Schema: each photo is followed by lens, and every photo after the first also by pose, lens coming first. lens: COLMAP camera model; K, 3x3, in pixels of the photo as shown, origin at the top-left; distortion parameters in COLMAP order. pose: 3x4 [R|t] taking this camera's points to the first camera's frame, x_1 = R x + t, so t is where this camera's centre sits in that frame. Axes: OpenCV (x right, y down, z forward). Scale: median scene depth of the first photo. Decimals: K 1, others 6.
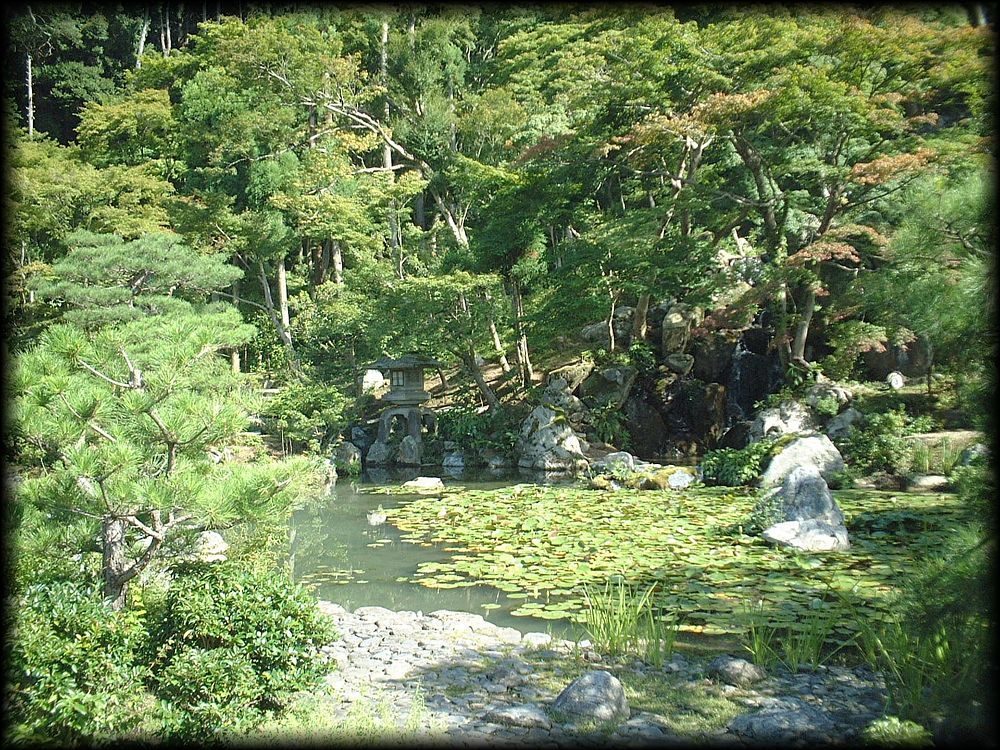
lens RADIAL K [[1118.5, 0, 500.0], [0, 1118.5, 375.0], [0, 0, 1]] dist [-0.148840, 0.208717]
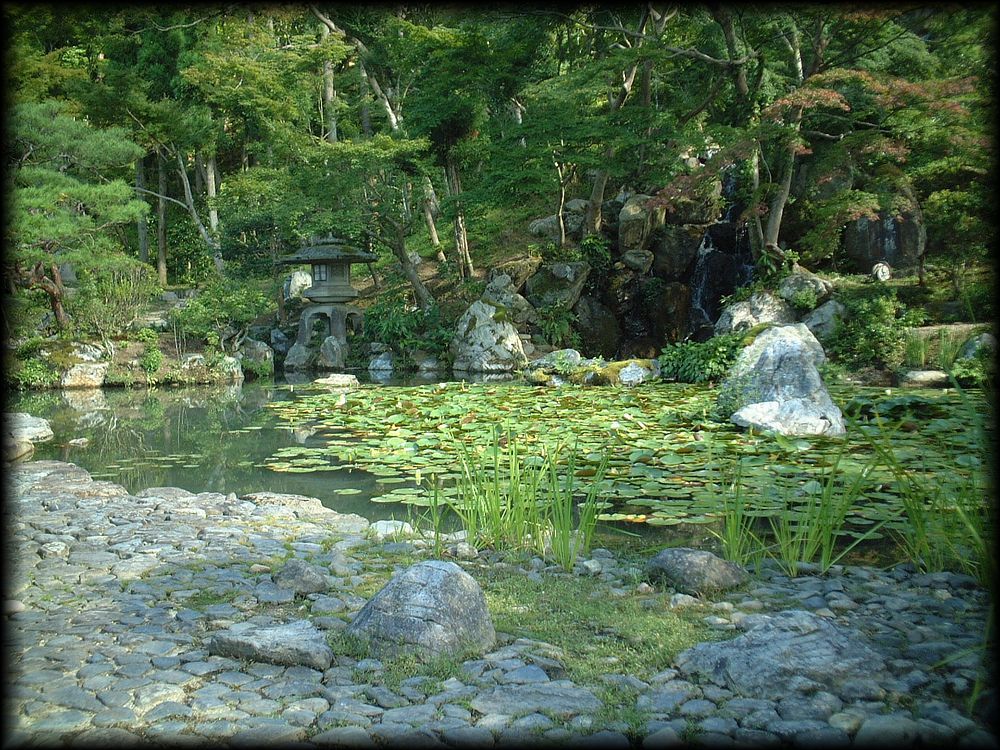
lens RADIAL K [[1118.5, 0, 500.0], [0, 1118.5, 375.0], [0, 0, 1]] dist [-0.148840, 0.208717]
pose [[0.999474, 0.006098, 0.031858, 0.031936], [-0.007850, 0.998445, 0.055183, 0.046776], [-0.031472, -0.055404, 0.997968, 0.148095]]
